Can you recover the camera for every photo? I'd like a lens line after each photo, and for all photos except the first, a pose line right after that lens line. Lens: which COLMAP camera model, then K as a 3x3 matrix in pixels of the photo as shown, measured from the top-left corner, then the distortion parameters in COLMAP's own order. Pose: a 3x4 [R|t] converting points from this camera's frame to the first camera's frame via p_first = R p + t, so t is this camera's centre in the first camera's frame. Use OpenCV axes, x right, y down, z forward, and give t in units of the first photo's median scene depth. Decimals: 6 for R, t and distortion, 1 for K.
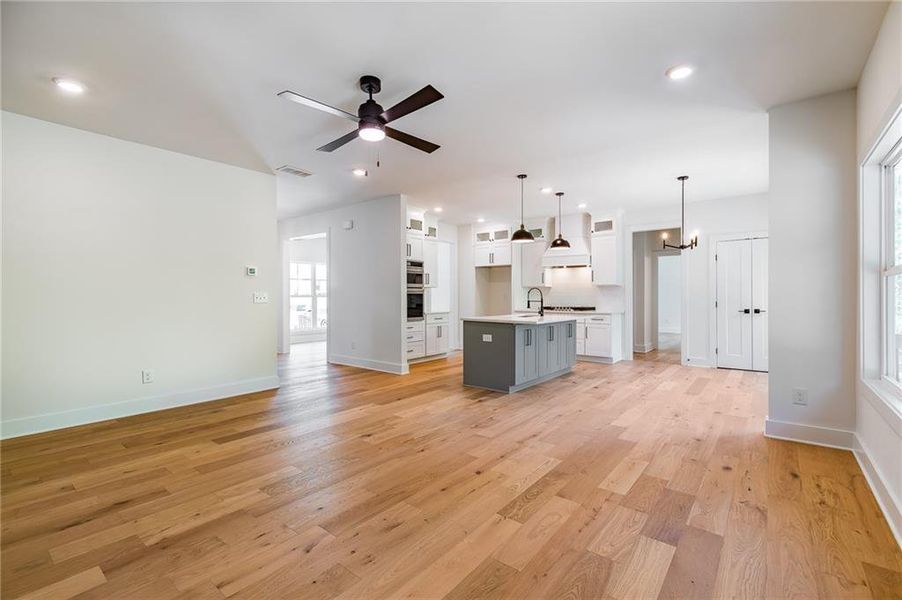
lens RADIAL K [[392.9, 0, 453.2], [0, 392.9, 296.1], [0, 0, 1]] dist [0.000322, 0.000059]
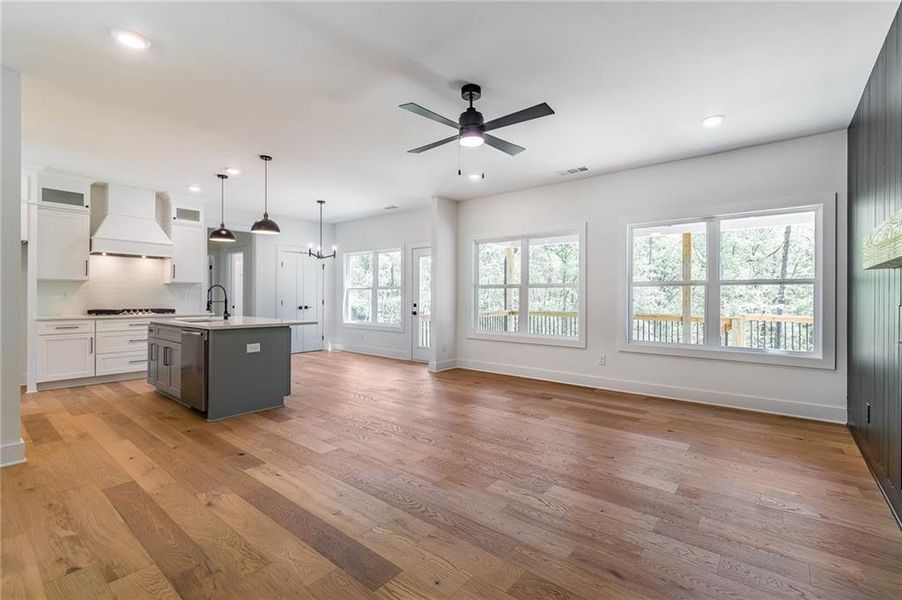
lens RADIAL K [[410.4, 0, 444.4], [0, 410.4, 297.8], [0, 0, 1]] dist [-0.007438, 0.000510]
pose [[0.023649, -0.000830, 0.999720, -0.609614], [-0.005380, 0.999985, 0.000957, 0.001778], [-0.999706, -0.005401, 0.023645, 0.492431]]
